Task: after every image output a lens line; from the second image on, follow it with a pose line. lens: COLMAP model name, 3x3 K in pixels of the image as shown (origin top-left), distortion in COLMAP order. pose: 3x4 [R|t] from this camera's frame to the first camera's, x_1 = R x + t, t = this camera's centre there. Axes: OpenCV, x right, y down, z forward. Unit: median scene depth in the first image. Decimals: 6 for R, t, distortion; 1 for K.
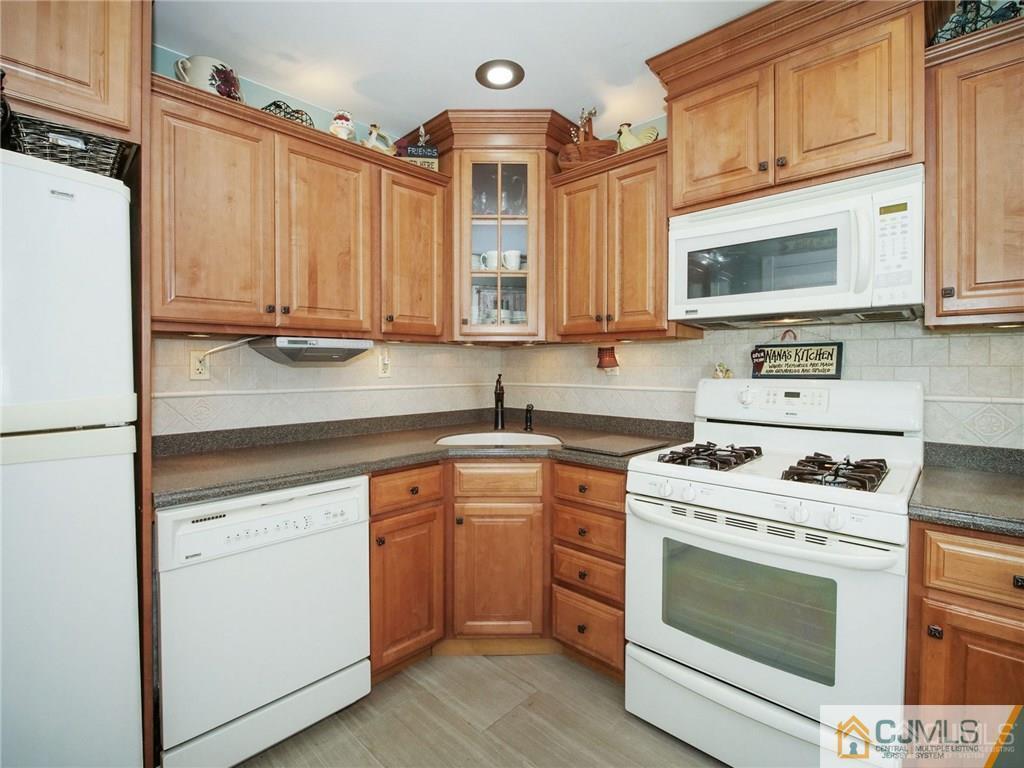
lens RADIAL K [[485.1, 0, 509.3], [0, 485.1, 372.3], [0, 0, 1]] dist [-0.014597, -0.001035]
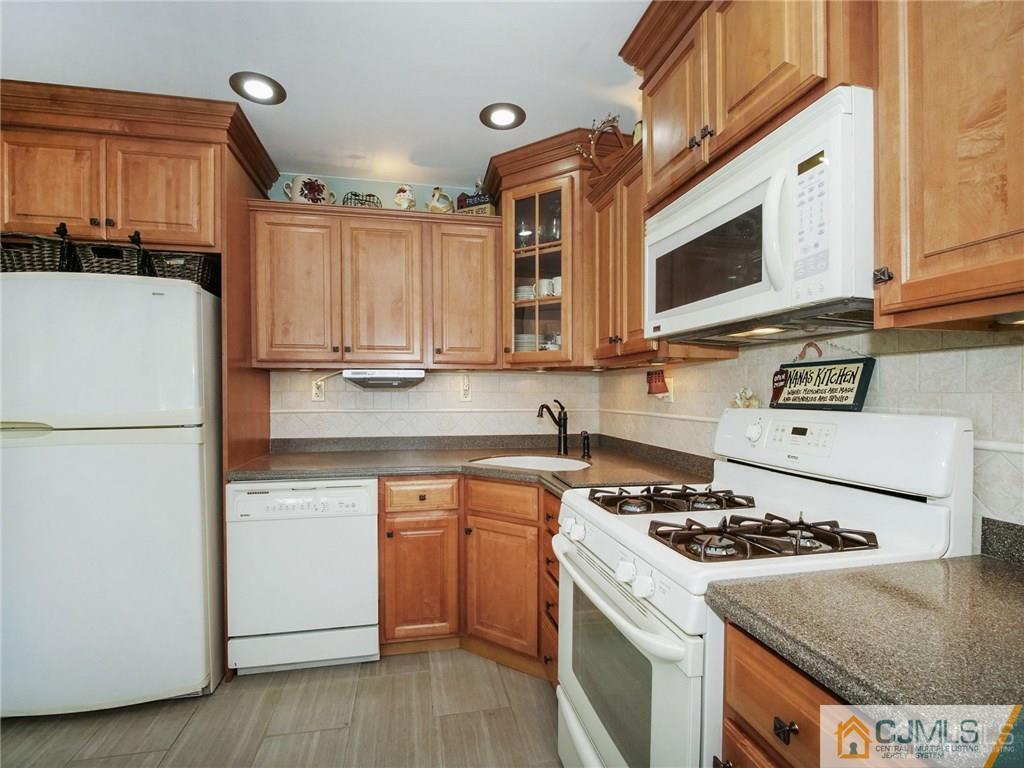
lens RADIAL K [[486.4, 0, 515.7], [0, 486.4, 397.6], [0, 0, 1]] dist [-0.014833, -0.000956]
pose [[0.827991, 0.008318, -0.560680, 0.633199], [-0.009359, 0.999956, 0.001013, -0.001340], [0.560663, 0.004408, 0.828032, 0.145678]]
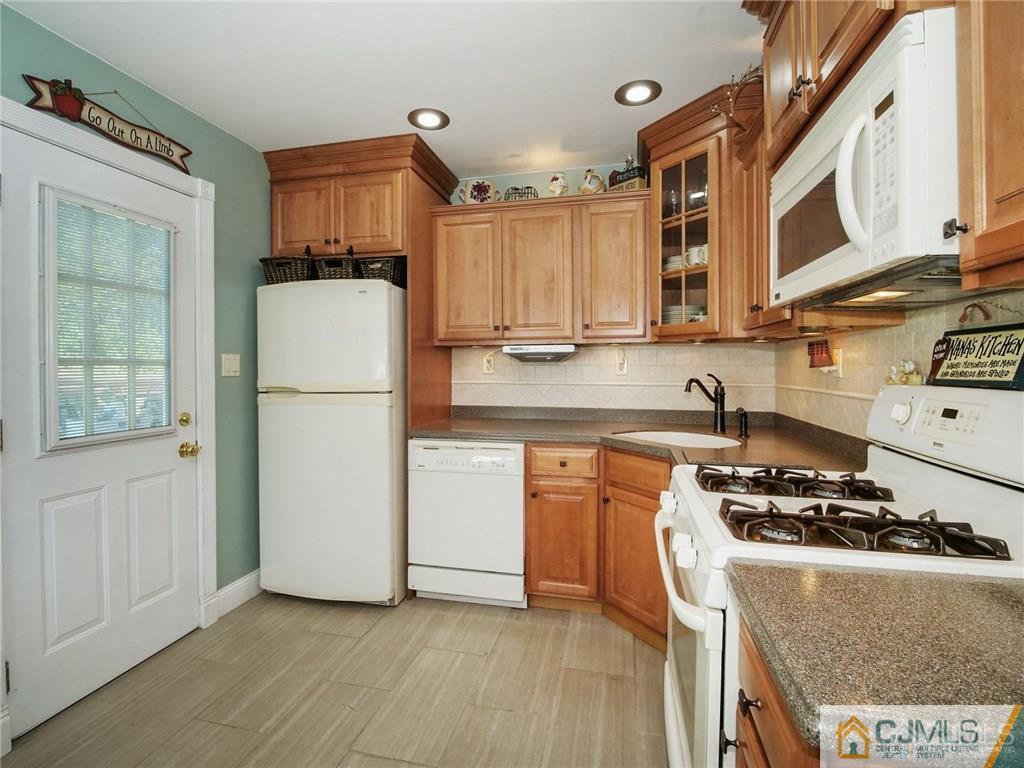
lens RADIAL K [[500.2, 0, 506.3], [0, 500.2, 367.3], [0, 0, 1]] dist [-0.015407, -0.001406]
pose [[0.502002, 0.004119, -0.864857, 0.829378], [-0.011371, 0.999934, -0.001838, -0.003483], [0.864792, 0.010757, 0.502015, 0.210855]]
